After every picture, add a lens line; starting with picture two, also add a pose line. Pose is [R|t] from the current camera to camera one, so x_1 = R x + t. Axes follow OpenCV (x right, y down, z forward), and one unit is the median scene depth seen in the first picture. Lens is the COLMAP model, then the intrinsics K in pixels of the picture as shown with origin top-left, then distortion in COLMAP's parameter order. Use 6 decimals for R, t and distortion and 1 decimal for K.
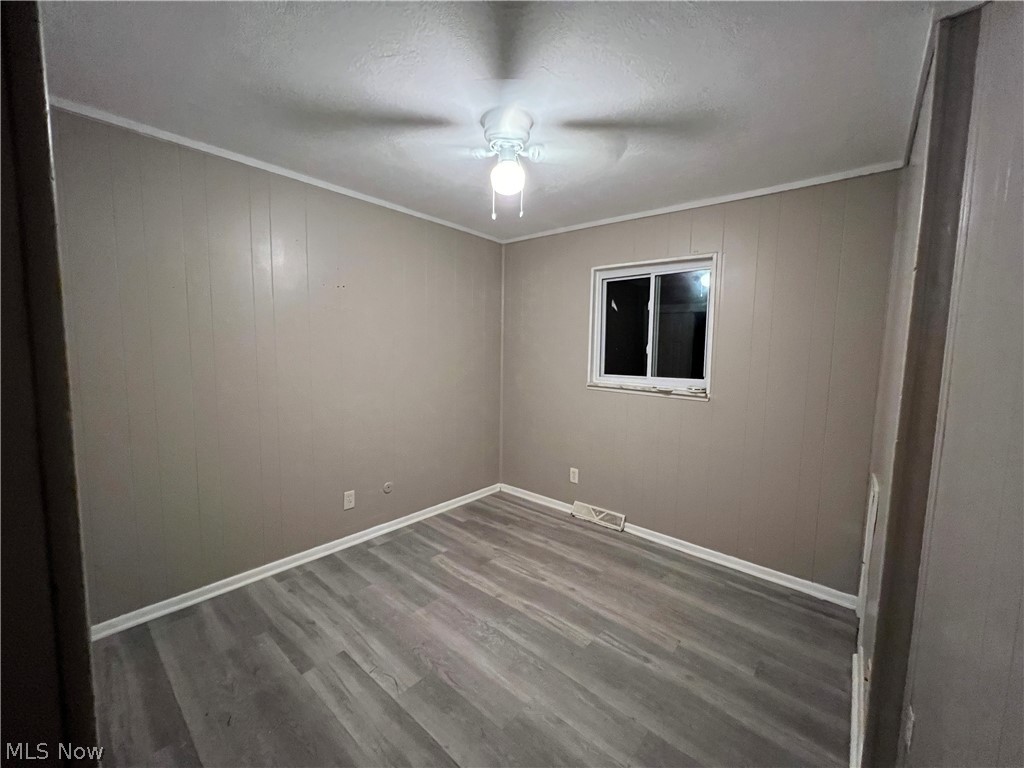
lens RADIAL K [[408.5, 0, 509.2], [0, 408.5, 387.4], [0, 0, 1]] dist [-0.002386, -0.000017]
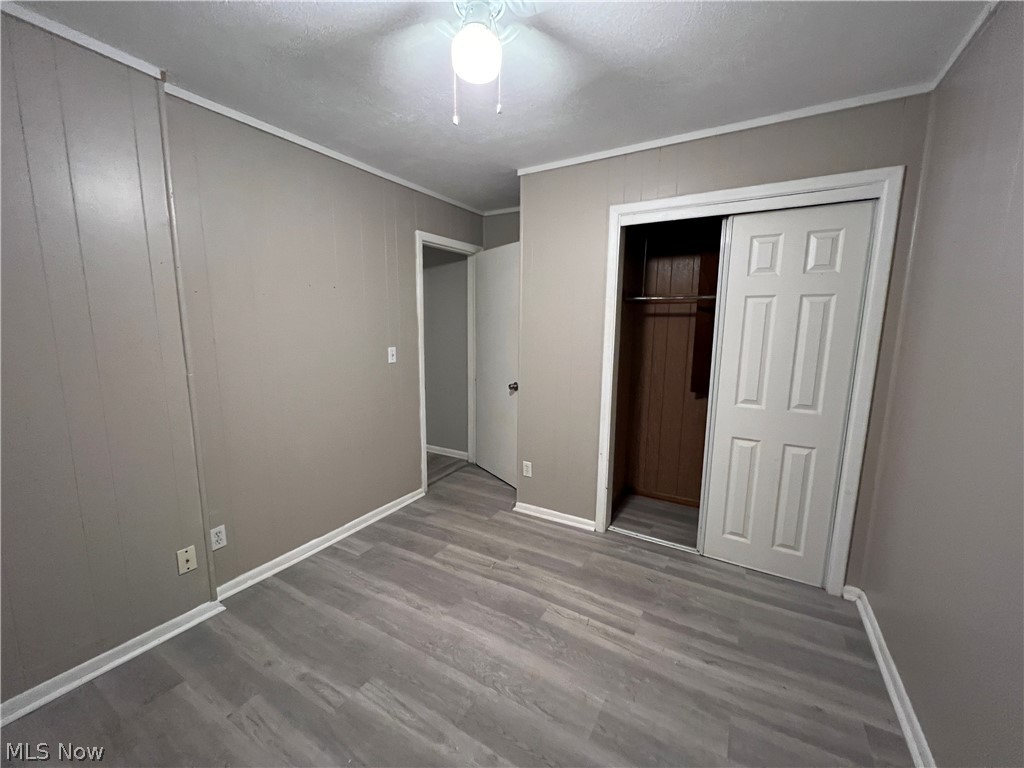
lens RADIAL K [[408.5, 0, 512.2], [0, 408.5, 382.0], [0, 0, 1]] dist [-0.002386, -0.000017]
pose [[-0.982037, -0.002607, -0.188669, 0.065009], [-0.045784, 0.973314, 0.224864, -0.147704], [0.183048, 0.229463, -0.955950, 1.729516]]
